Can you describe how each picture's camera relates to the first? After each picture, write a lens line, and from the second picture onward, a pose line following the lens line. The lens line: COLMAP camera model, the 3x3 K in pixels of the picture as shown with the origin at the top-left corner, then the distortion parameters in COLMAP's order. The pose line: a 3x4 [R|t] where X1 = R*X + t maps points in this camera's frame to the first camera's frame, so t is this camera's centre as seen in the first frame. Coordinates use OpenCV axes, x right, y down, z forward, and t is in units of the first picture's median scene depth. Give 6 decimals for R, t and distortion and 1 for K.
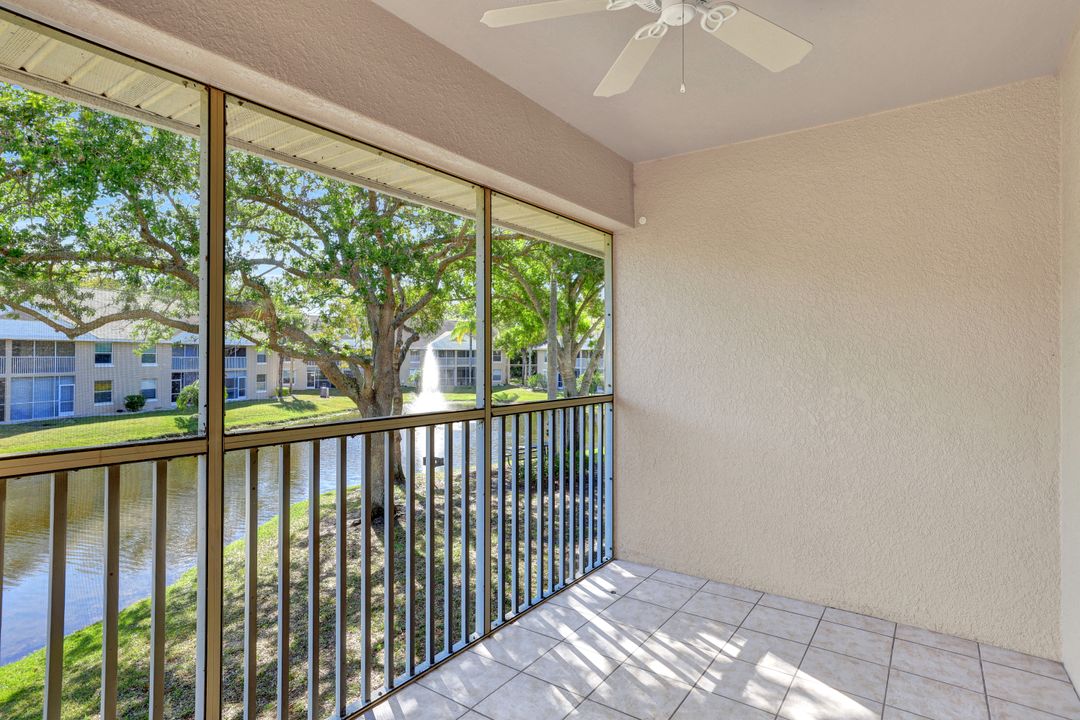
lens RADIAL K [[576.9, 0, 535.4], [0, 576.9, 353.4], [0, 0, 1]] dist [-0.002276, 0.004705]
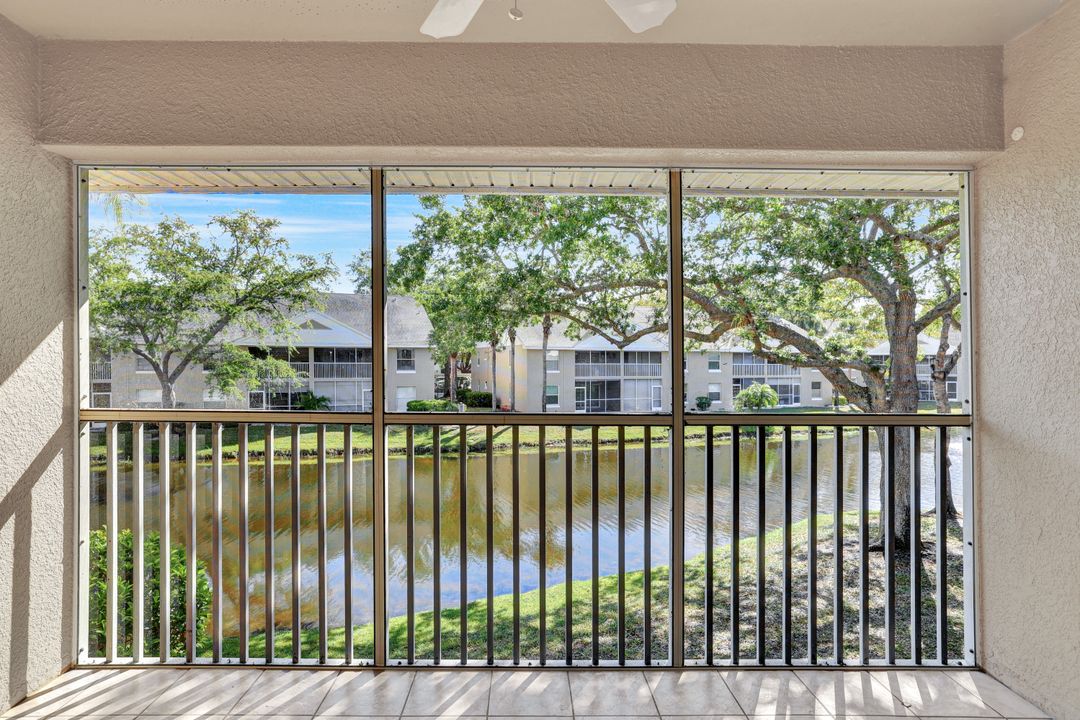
lens RADIAL K [[576.9, 0, 535.9], [0, 576.9, 363.6], [0, 0, 1]] dist [-0.002276, 0.004705]
pose [[0.590436, 0.000243, -0.807085, 0.123697], [0.002867, 0.999993, 0.002398, 0.003199], [0.807080, -0.003730, 0.590431, 0.073387]]
